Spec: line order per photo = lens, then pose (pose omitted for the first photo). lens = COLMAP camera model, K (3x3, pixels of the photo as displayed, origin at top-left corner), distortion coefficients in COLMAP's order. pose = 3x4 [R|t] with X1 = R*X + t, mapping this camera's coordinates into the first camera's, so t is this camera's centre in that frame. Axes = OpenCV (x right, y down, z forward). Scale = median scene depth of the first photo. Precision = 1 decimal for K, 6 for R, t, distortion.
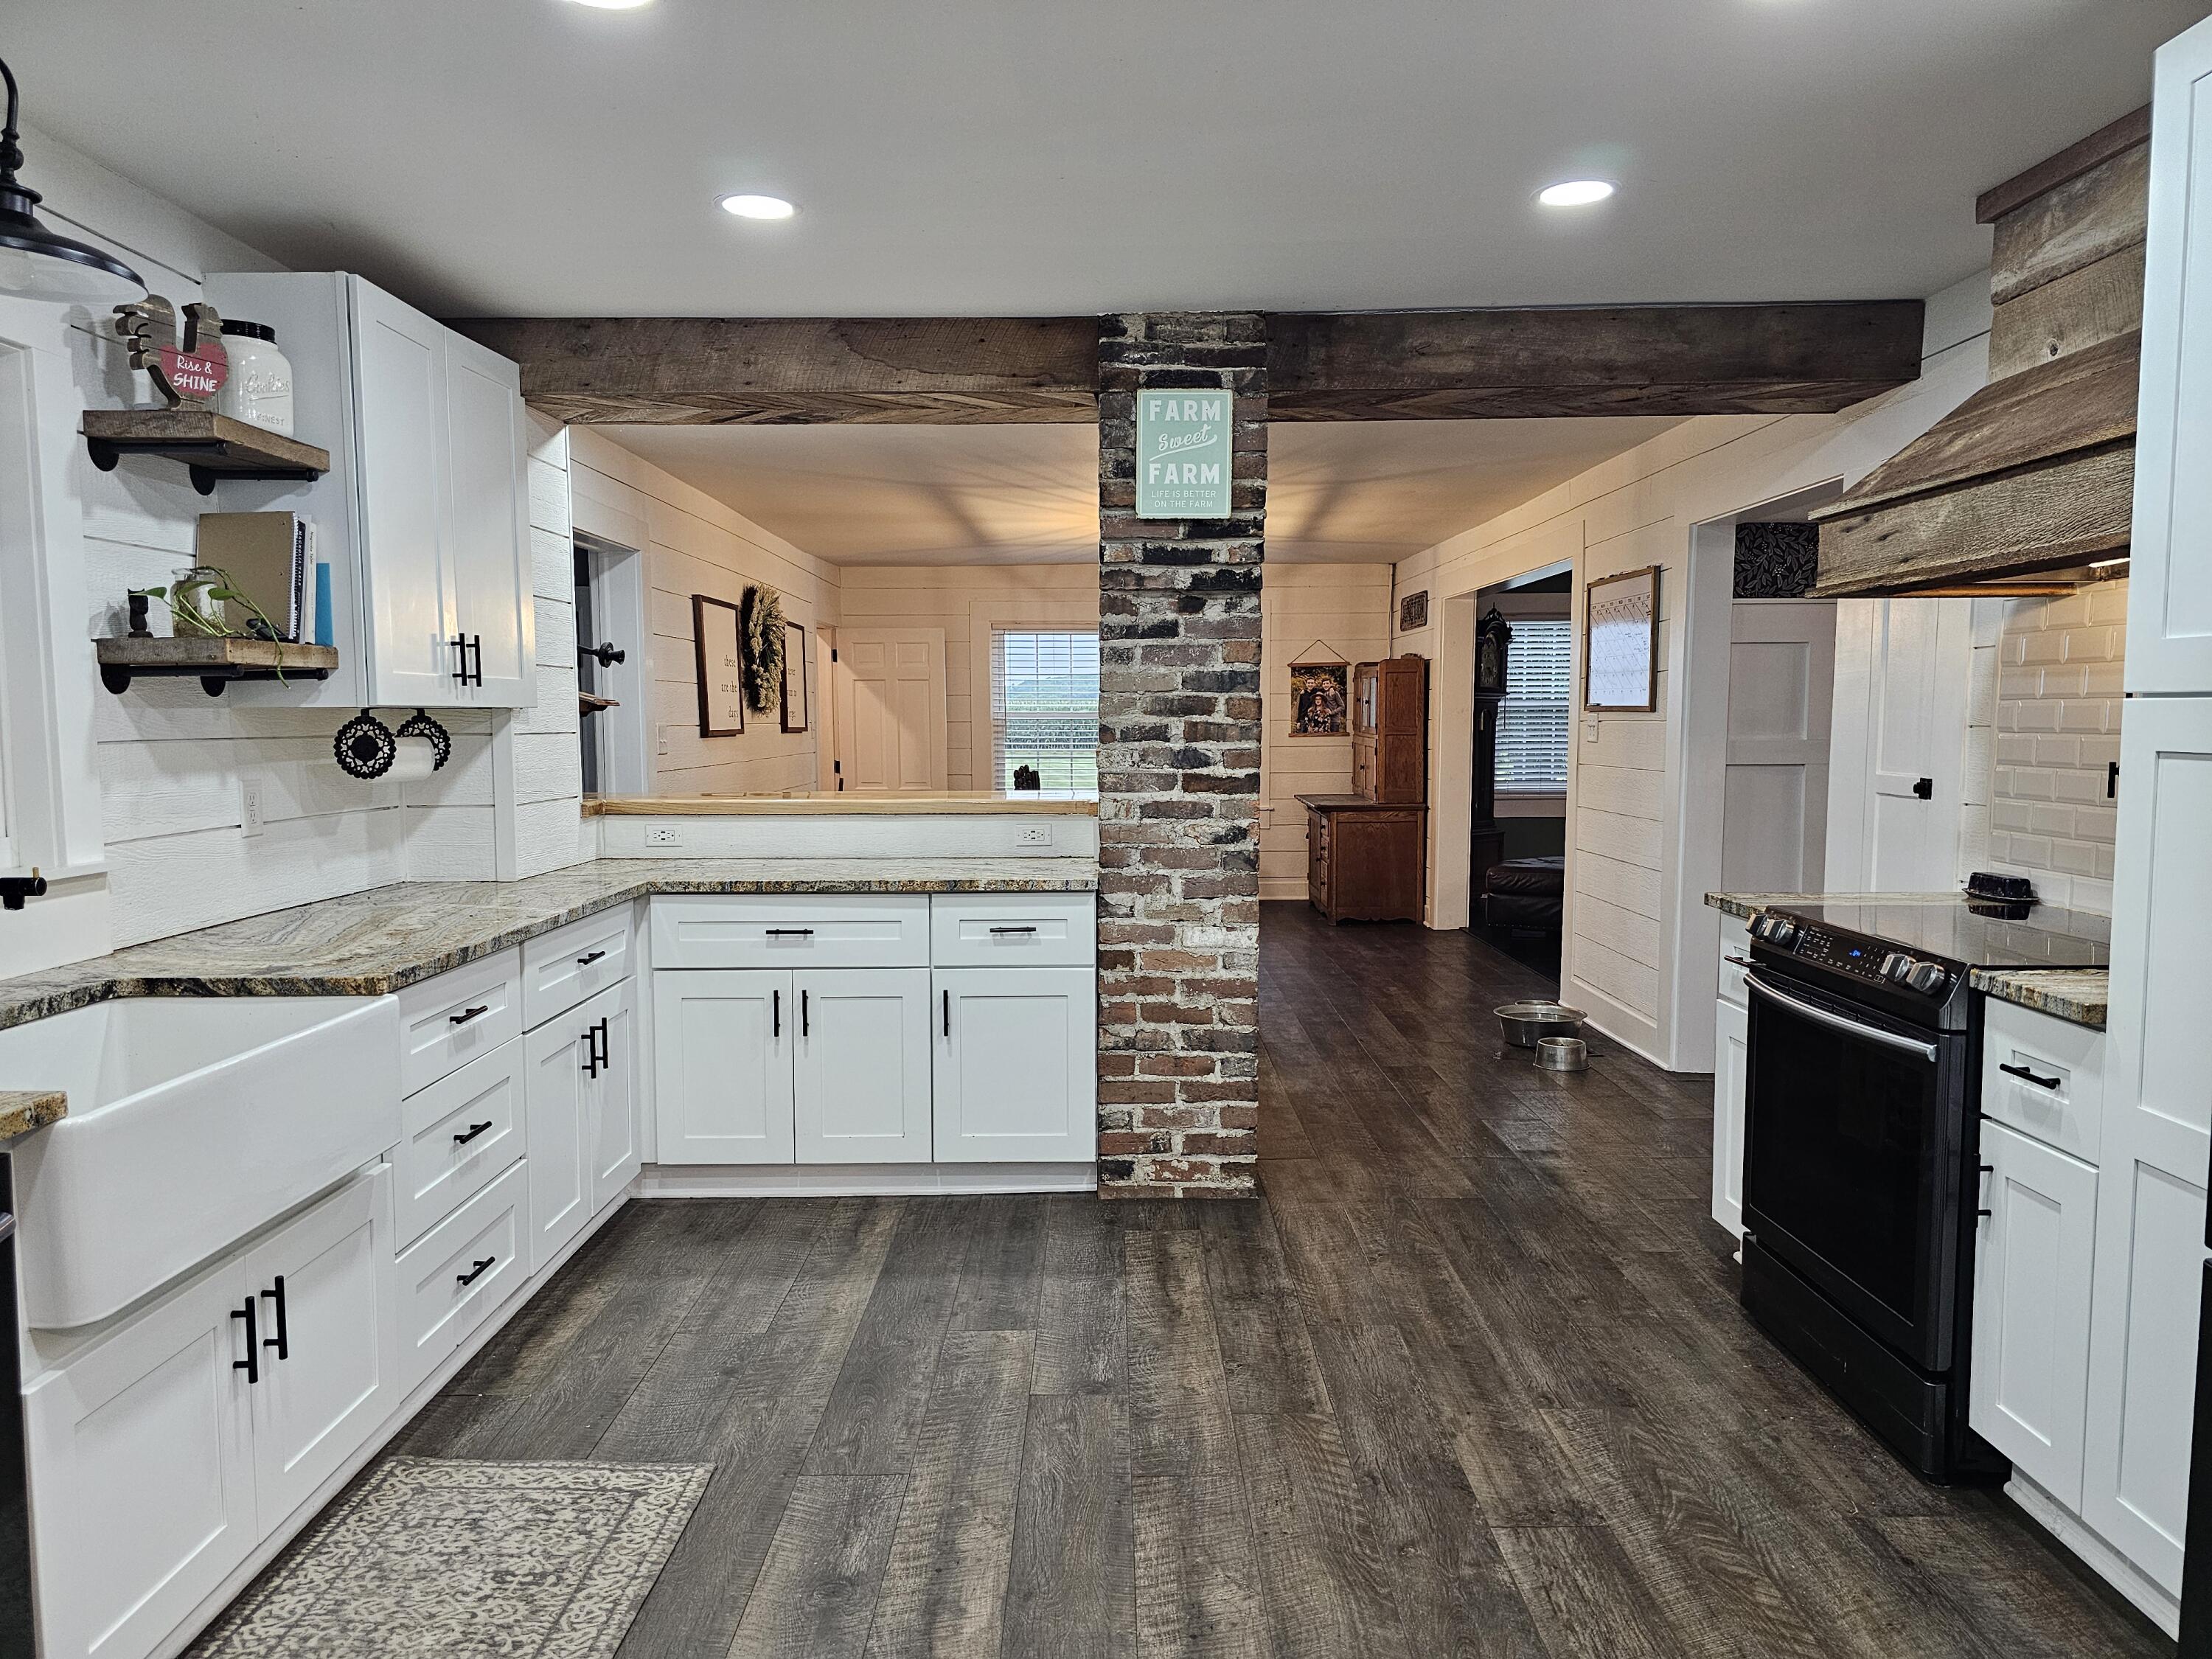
lens RADIAL K [[1491.3, 0, 1099.5], [0, 1491.3, 842.9], [0, 0, 1]] dist [0.062921, -0.051848]
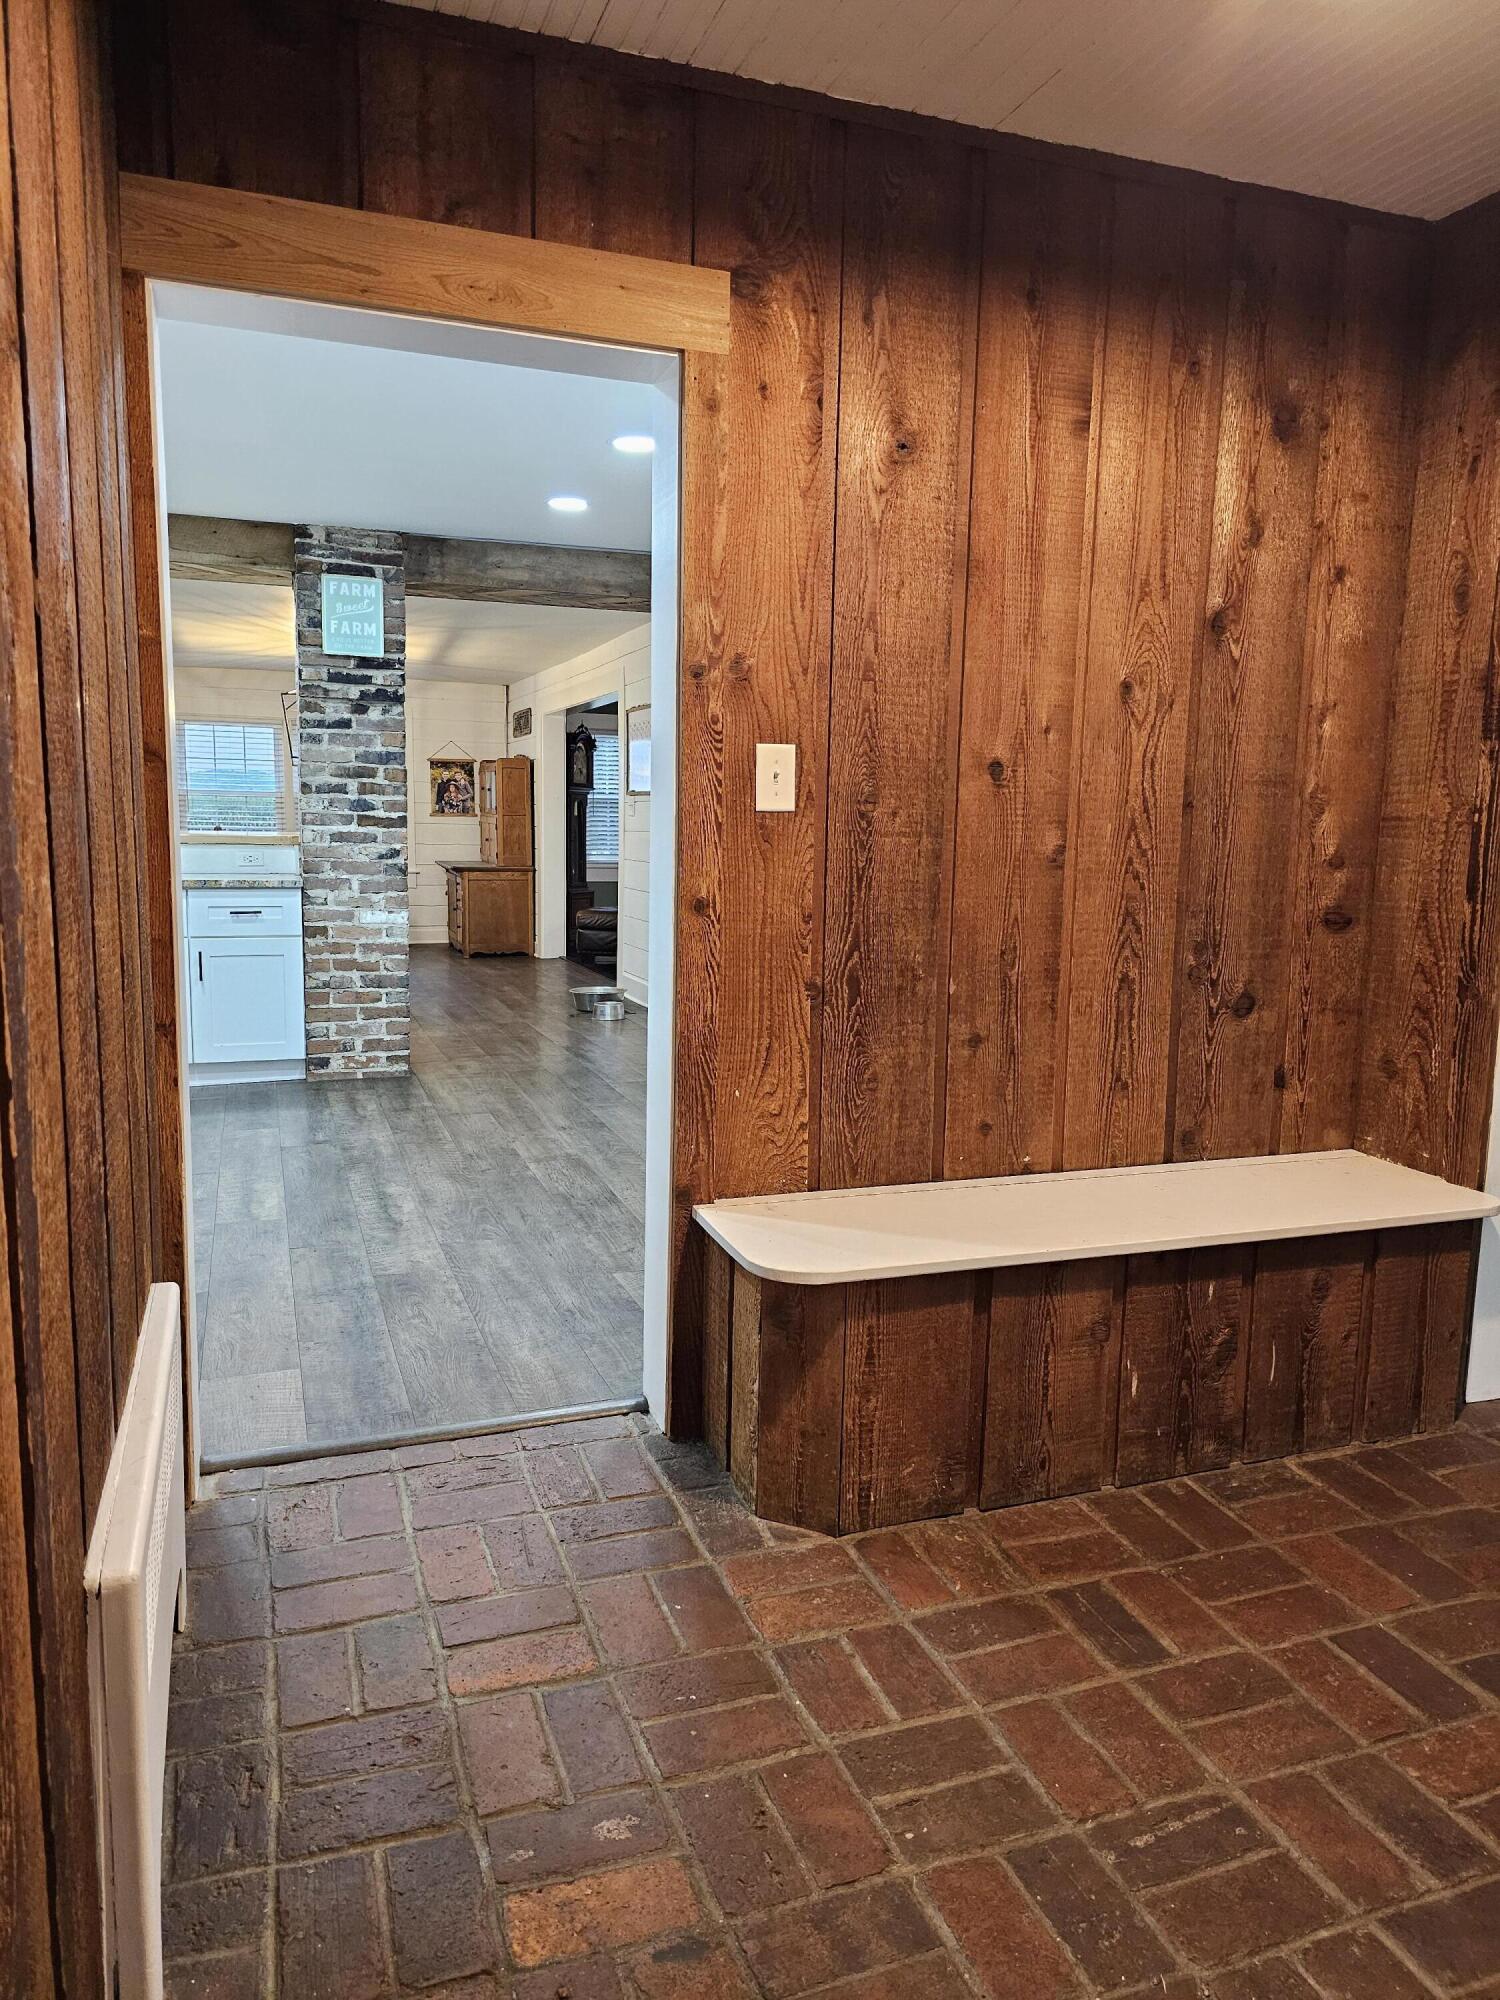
lens RADIAL K [[1348.3, 0, 758.2], [0, 1348.3, 994.3], [0, 0, 1]] dist [0.062921, -0.051848]
pose [[0.936288, -0.024644, 0.350369, -0.059801], [0.009191, 0.998913, 0.045699, 0.089190], [-0.351114, -0.039567, 0.935496, -0.561094]]
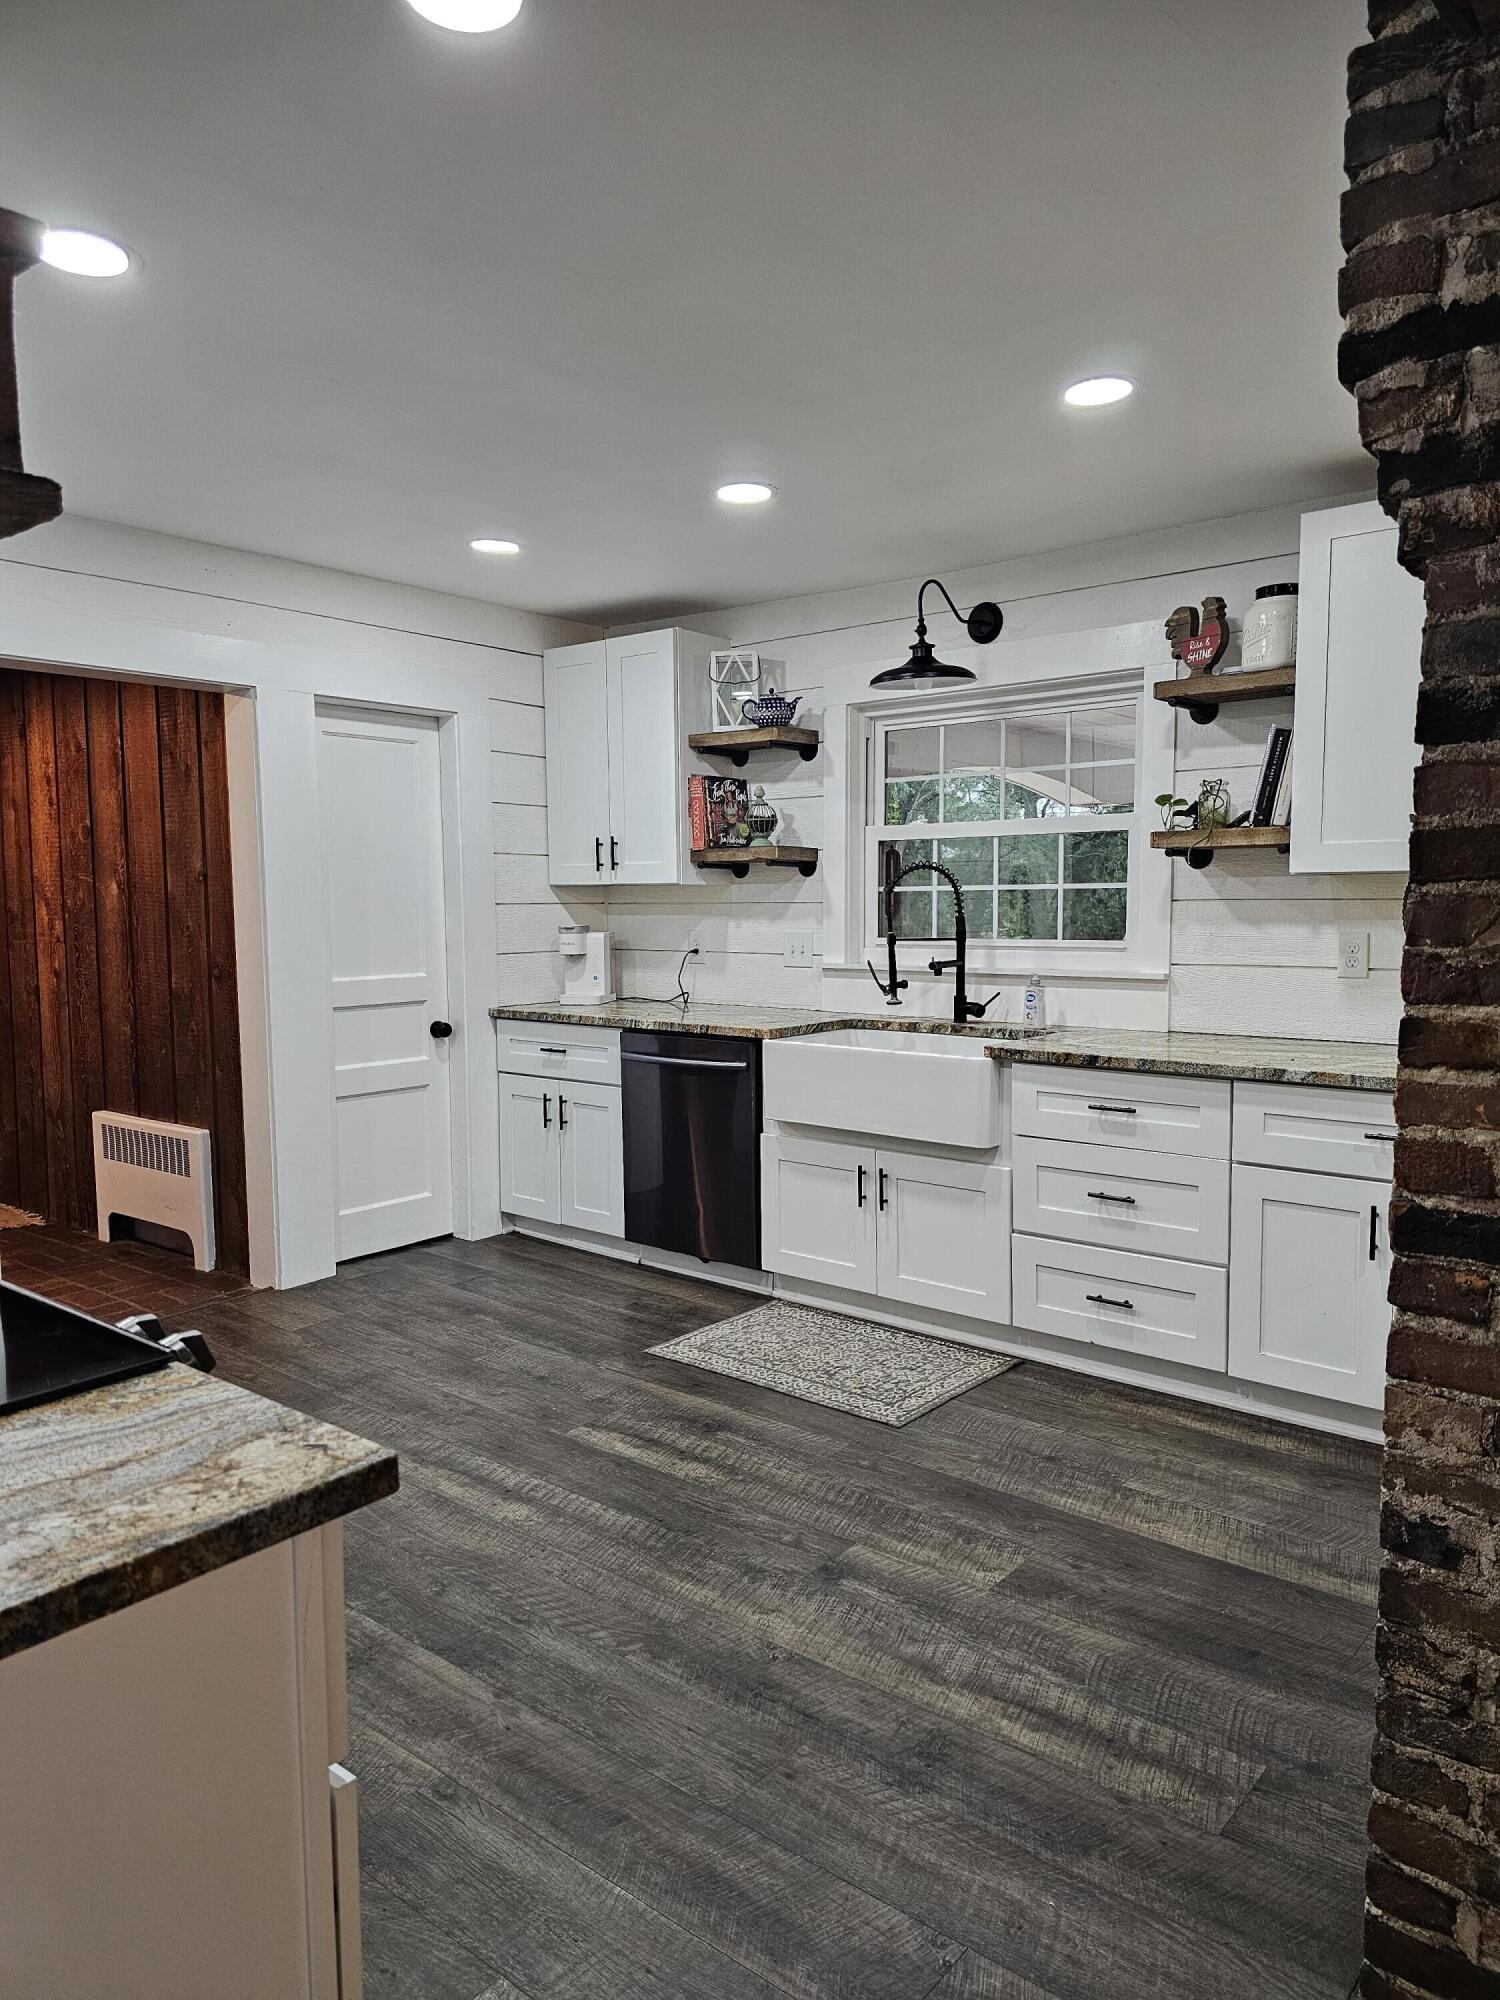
lens RADIAL K [[1348.3, 0, 754.2], [0, 1348.3, 997.7], [0, 0, 1]] dist [0.062921, -0.051848]
pose [[-0.636850, 0.067744, -0.768005, 0.534850], [-0.058219, 0.989062, 0.135521, -0.096655], [0.768786, 0.131019, -0.625941, 1.148550]]
